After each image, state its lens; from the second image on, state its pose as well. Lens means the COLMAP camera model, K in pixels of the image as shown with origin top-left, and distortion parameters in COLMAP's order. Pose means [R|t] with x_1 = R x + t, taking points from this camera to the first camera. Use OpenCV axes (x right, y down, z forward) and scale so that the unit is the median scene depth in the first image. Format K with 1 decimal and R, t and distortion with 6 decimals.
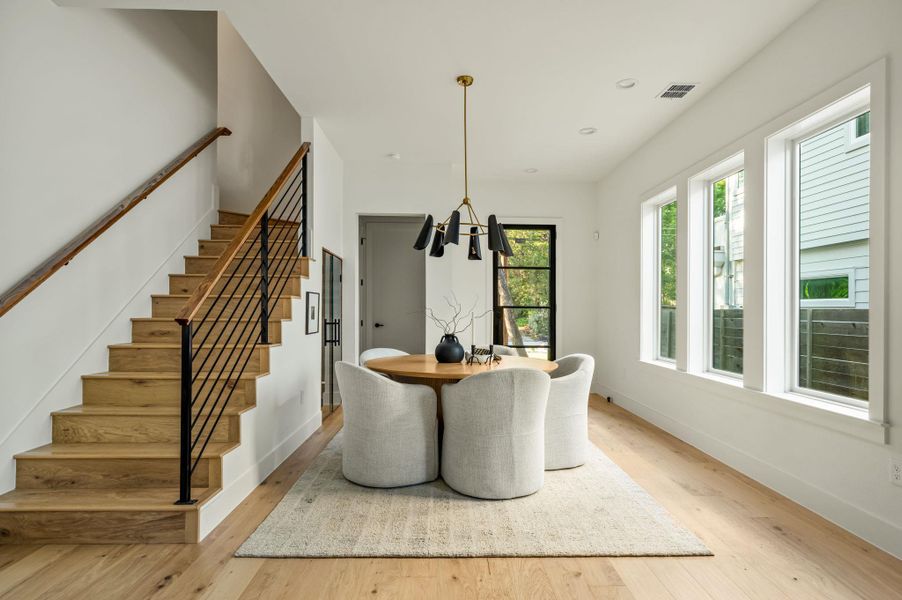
lens RADIAL K [[509.1, 0, 450.2], [0, 509.1, 311.0], [0, 0, 1]] dist [0.032041, -0.000234]
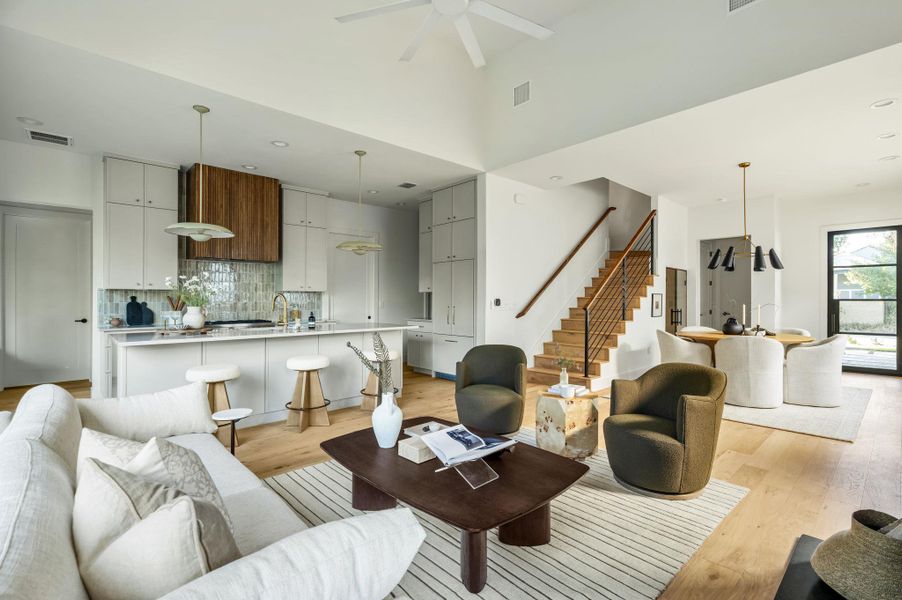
lens RADIAL K [[422.0, 0, 451.0], [0, 422.0, 300.0], [0, 0, 1]] dist [-0.021361, -0.000278]
pose [[0.666823, -0.007067, -0.745183, 0.361974], [0.003690, 0.999974, -0.006181, -0.007966], [0.745207, 0.001372, 0.666832, -0.544223]]
